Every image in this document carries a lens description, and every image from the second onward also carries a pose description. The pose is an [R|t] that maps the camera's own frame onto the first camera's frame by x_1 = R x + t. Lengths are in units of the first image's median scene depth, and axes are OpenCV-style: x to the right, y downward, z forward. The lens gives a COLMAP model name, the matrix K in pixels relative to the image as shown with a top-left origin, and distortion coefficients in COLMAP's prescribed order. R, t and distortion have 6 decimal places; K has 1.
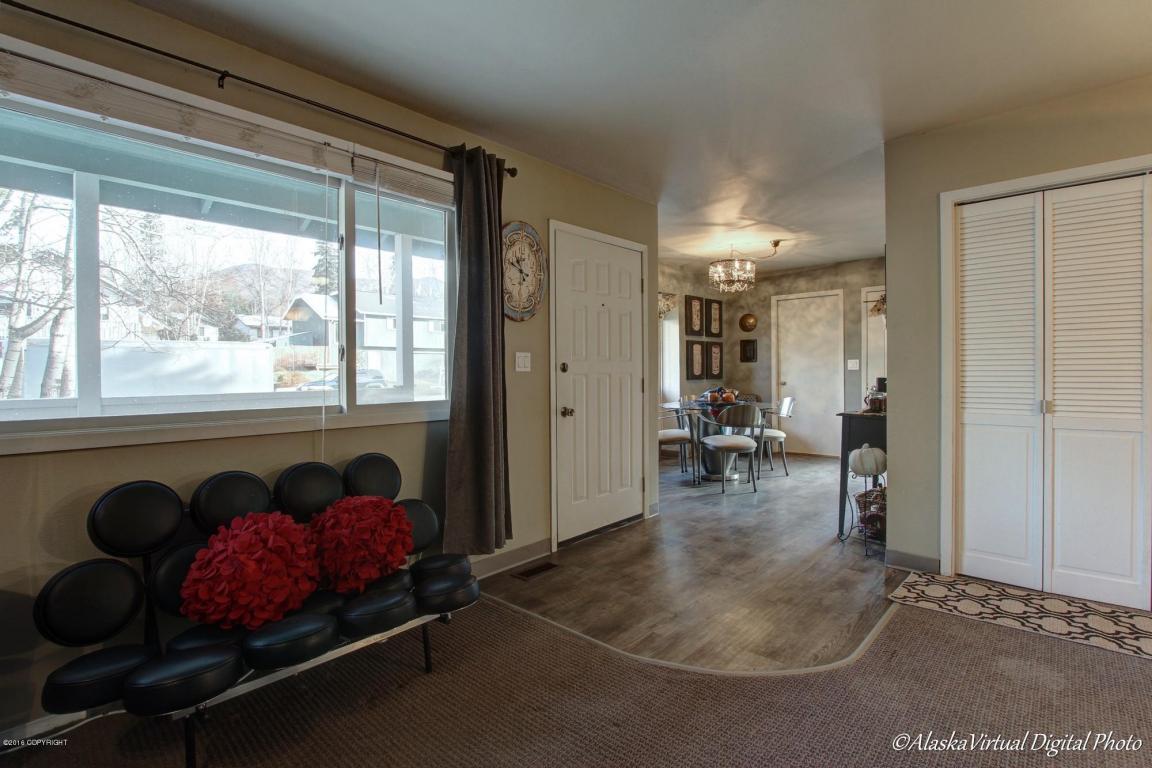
lens RADIAL K [[538.5, 0, 593.8], [0, 538.5, 375.5], [0, 0, 1]] dist [-0.016170, 0.000253]
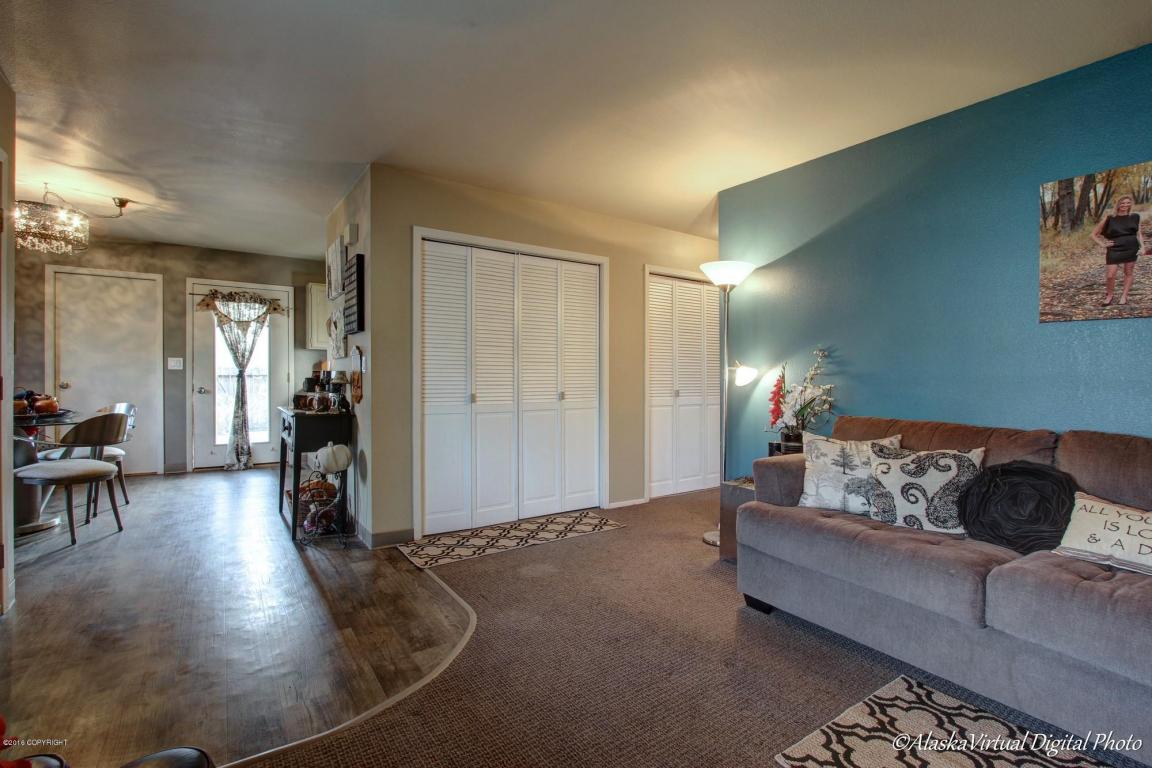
lens RADIAL K [[538.5, 0, 580.9], [0, 538.5, 373.0], [0, 0, 1]] dist [-0.016170, 0.000253]
pose [[0.237517, 0.015000, 0.971268, -0.400086], [-0.004988, 0.999886, -0.014222, 0.007988], [-0.971371, -0.001467, 0.237564, 0.308102]]
